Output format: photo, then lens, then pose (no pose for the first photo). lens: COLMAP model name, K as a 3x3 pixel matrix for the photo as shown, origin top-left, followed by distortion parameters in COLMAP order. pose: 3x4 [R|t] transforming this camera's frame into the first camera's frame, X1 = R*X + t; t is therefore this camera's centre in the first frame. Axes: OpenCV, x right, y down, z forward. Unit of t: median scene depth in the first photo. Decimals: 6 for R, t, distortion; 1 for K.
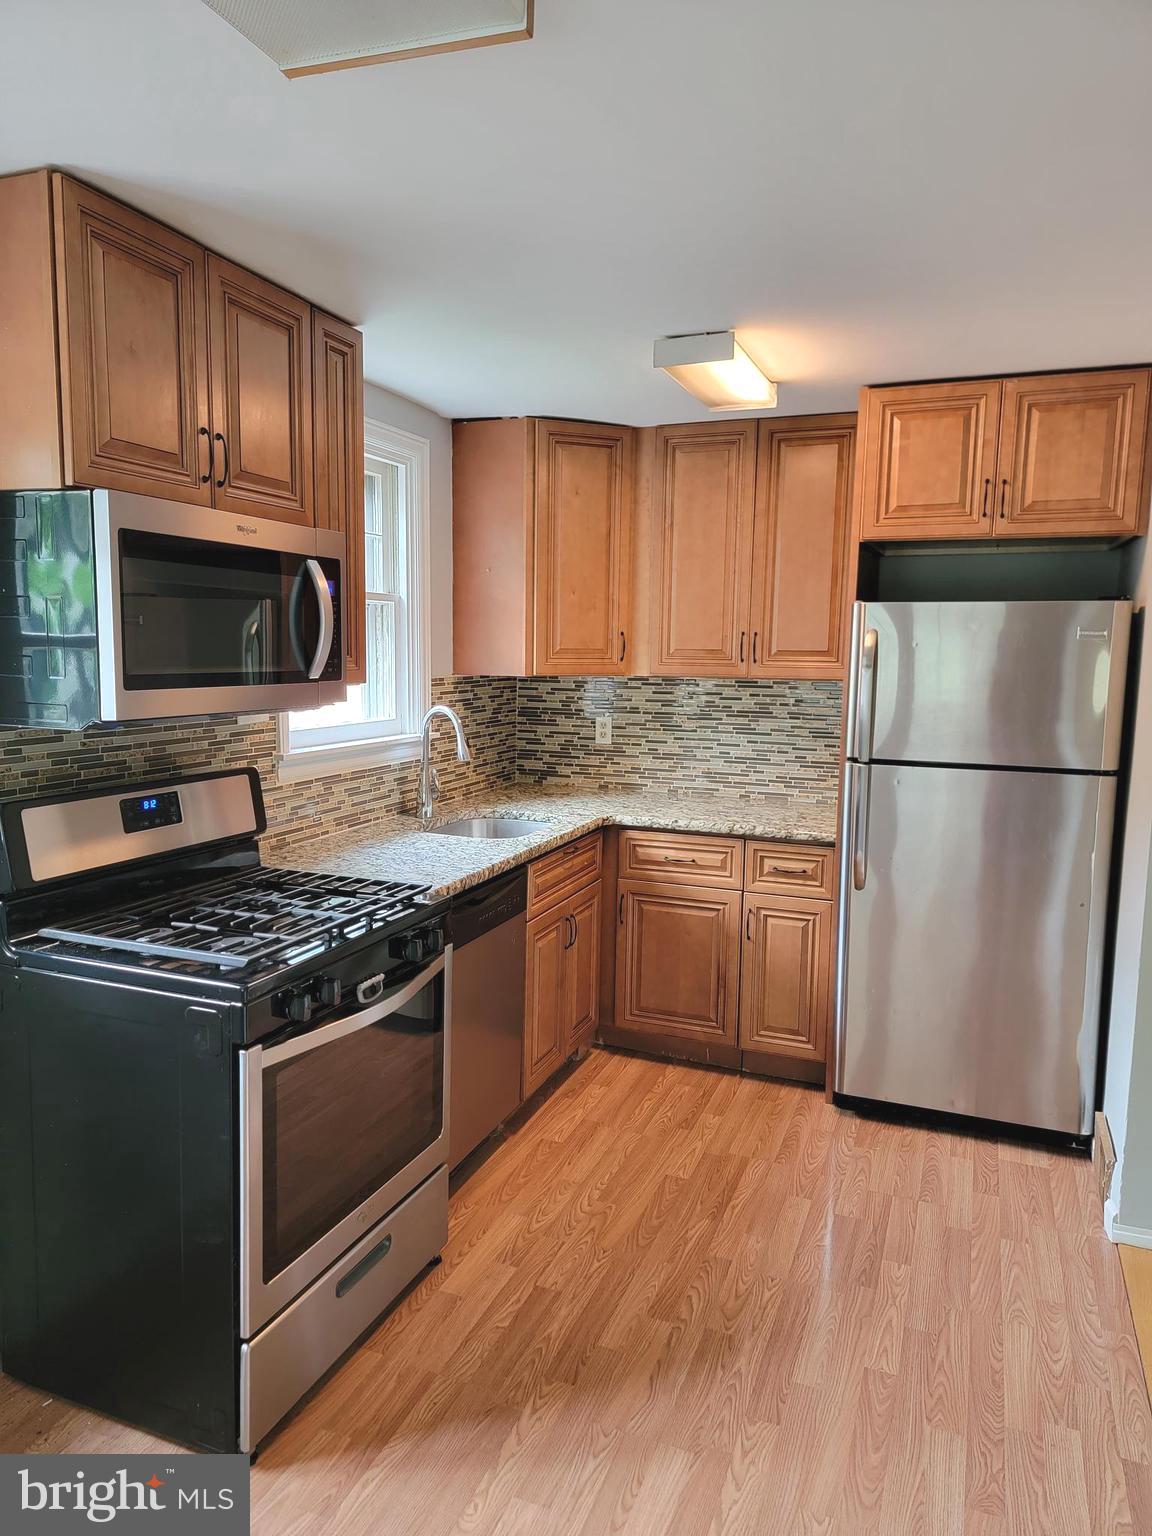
lens RADIAL K [[1059.5, 0, 561.0], [0, 1059.5, 769.0], [0, 0, 1]] dist [0.113202, -0.110018]
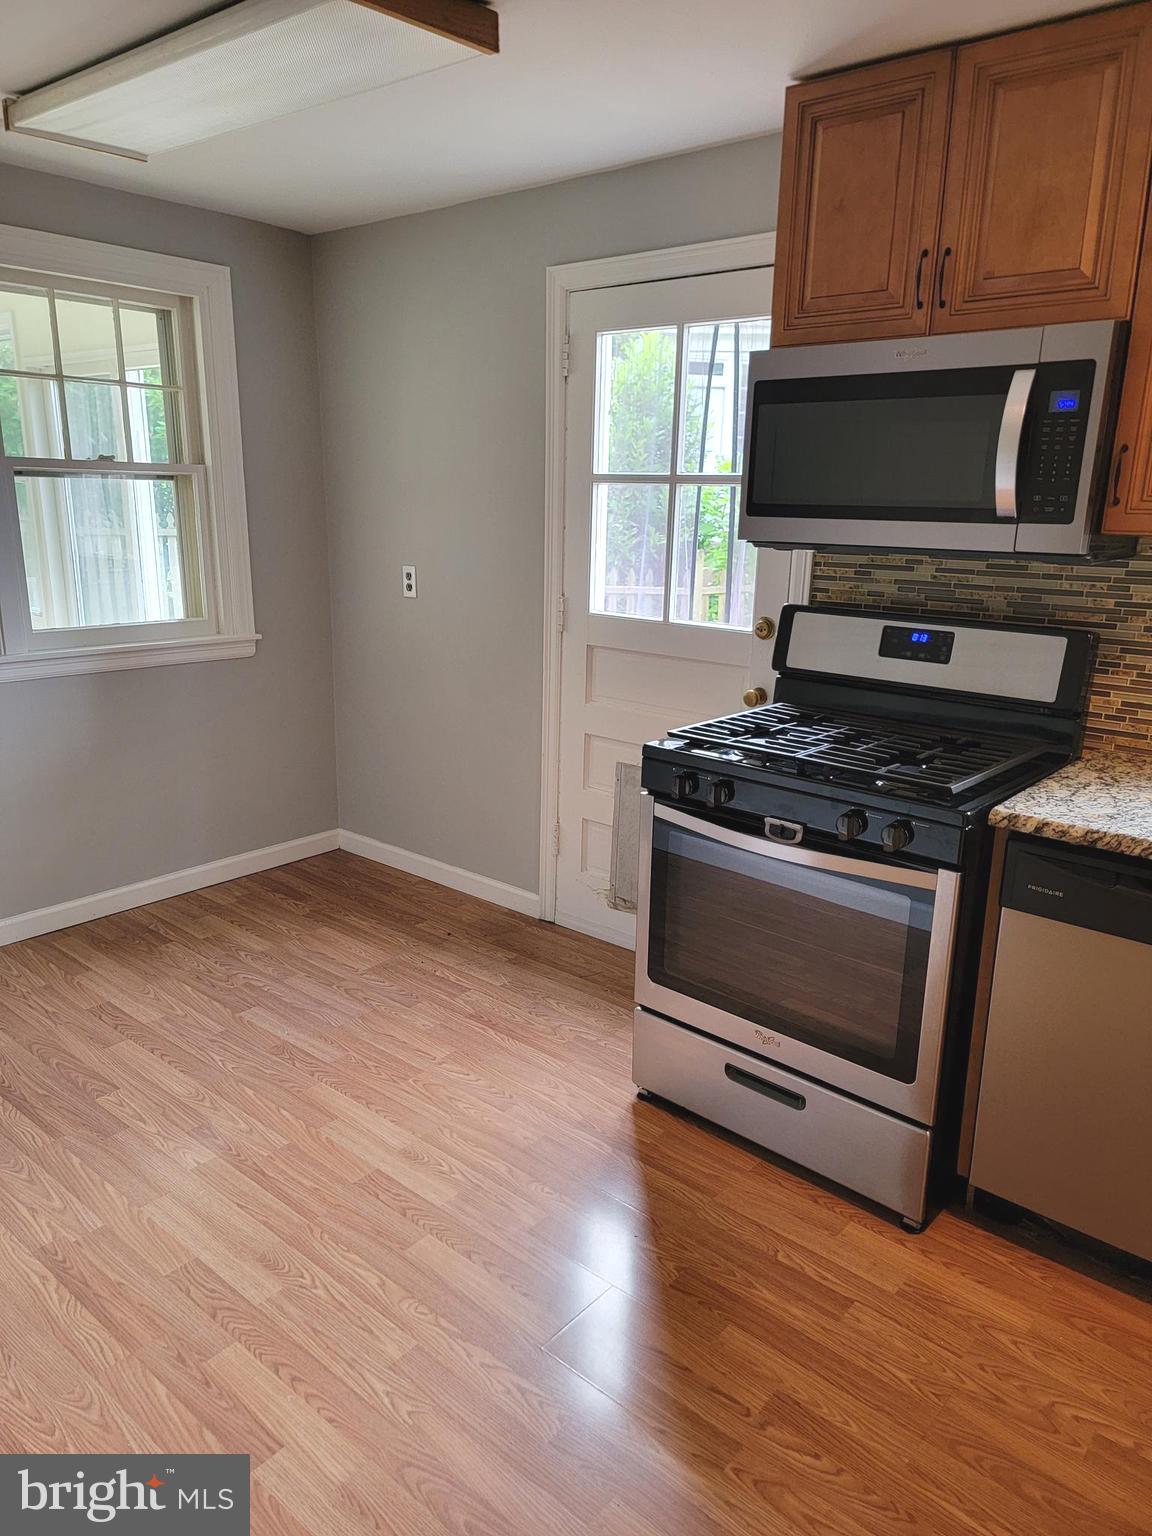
lens RADIAL K [[1059.5, 0, 561.0], [0, 1059.5, 769.0], [0, 0, 1]] dist [0.113202, -0.110018]
pose [[-0.327884, 0.221989, -0.918266, 0.736119], [-0.136245, 0.950728, 0.278486, -0.090834], [0.934842, 0.216420, -0.281484, 0.999496]]
